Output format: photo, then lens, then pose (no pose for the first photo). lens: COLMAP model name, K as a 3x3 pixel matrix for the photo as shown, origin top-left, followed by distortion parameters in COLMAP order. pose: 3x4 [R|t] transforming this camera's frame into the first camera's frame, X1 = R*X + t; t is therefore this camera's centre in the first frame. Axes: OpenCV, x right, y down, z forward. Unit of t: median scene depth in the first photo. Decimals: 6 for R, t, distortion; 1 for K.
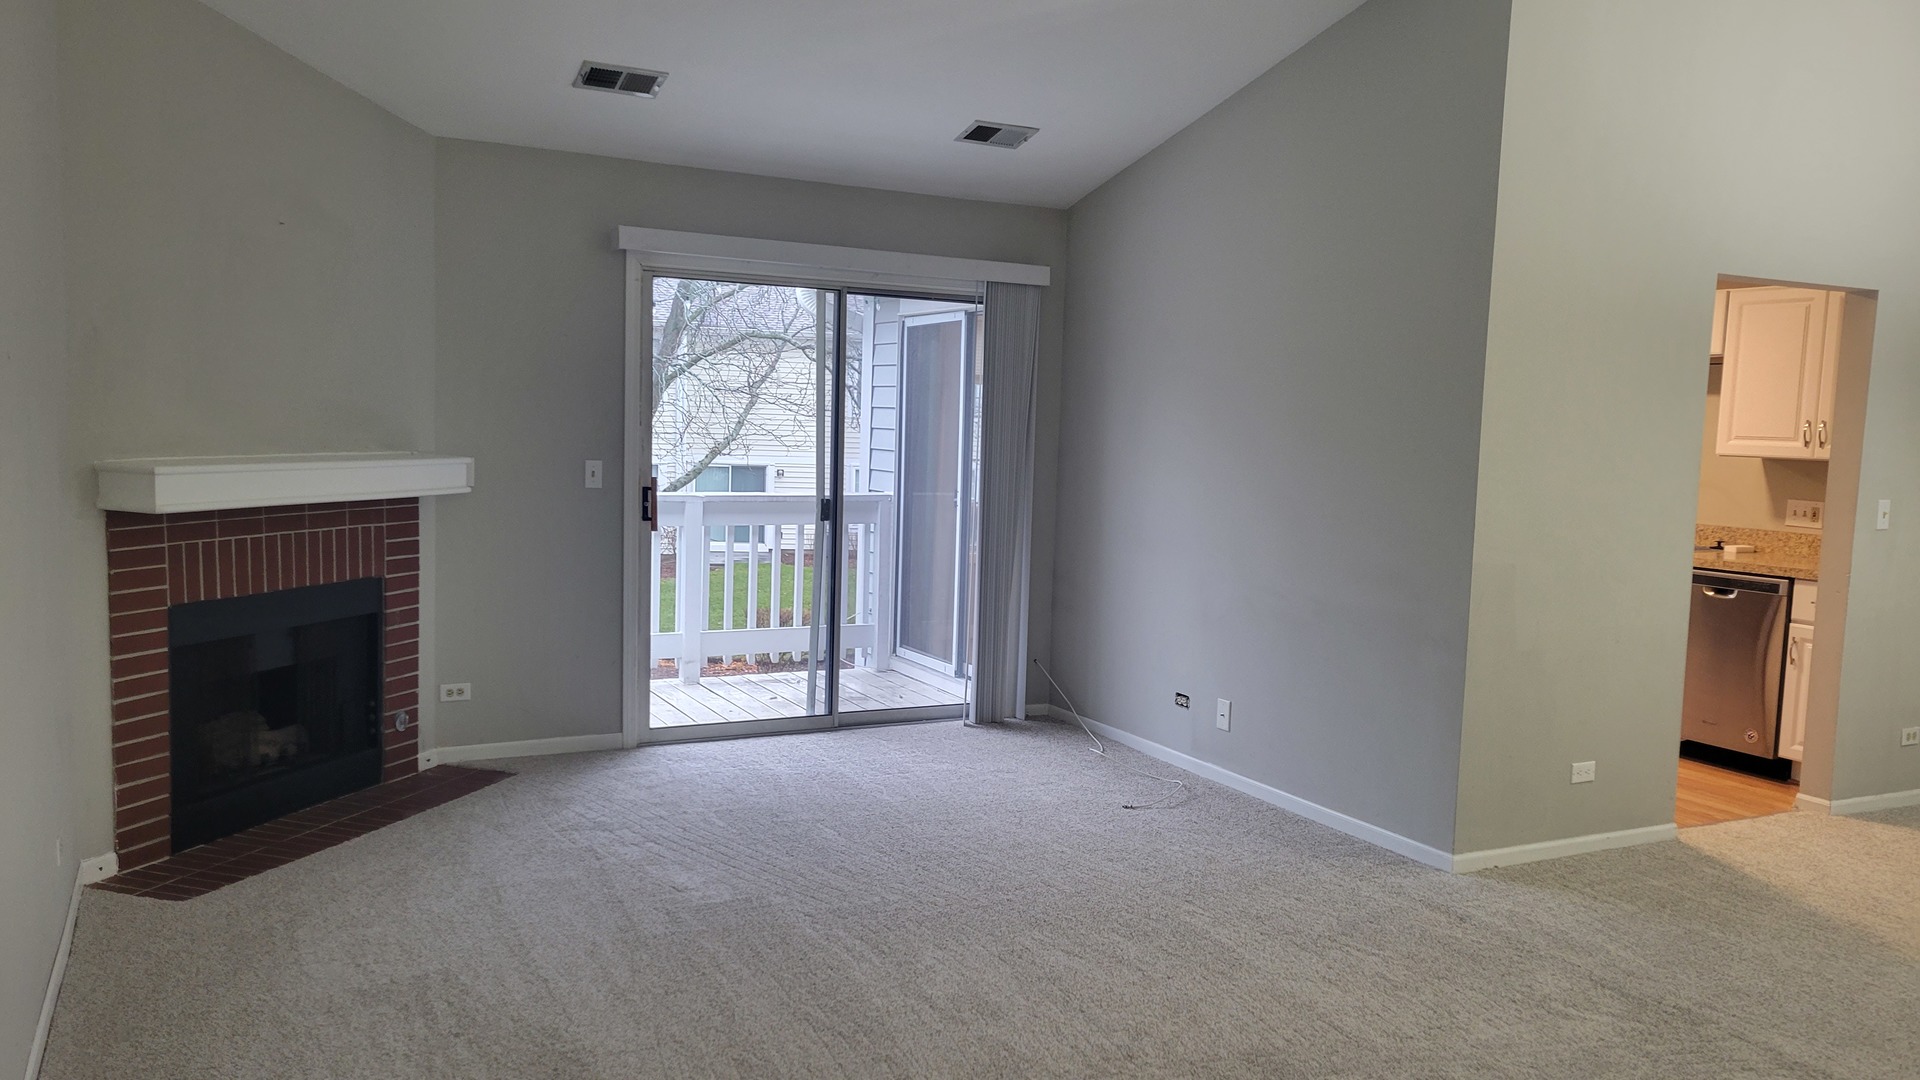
lens RADIAL K [[1422.5, 0, 963.4], [0, 1422.5, 549.0], [0, 0, 1]] dist [0.029280, 0.004710]
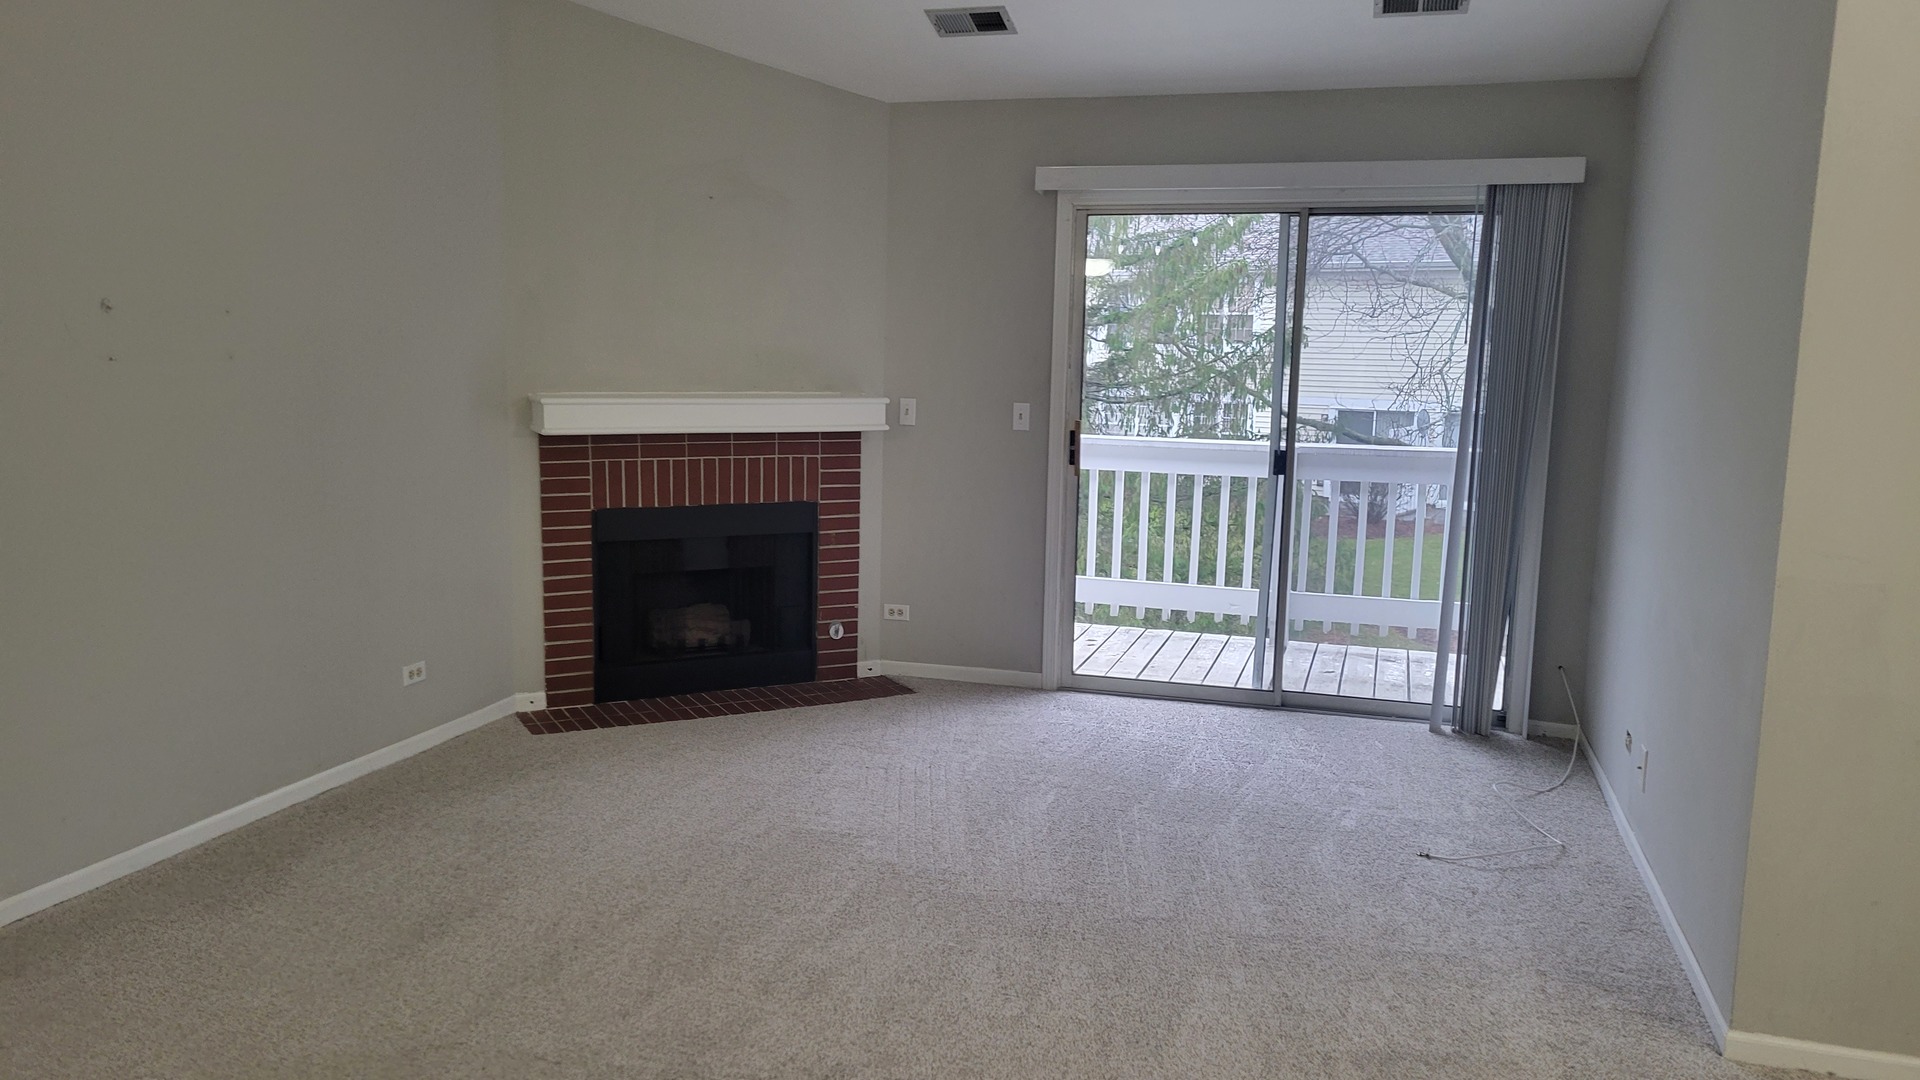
lens RADIAL K [[1422.5, 0, 961.6], [0, 1422.5, 536.2], [0, 0, 1]] dist [0.029280, 0.004710]
pose [[0.711826, 0.075340, -0.698303, 0.457816], [-0.060702, 0.997109, 0.045700, -0.011502], [0.699727, 0.009858, 0.714342, 0.261173]]
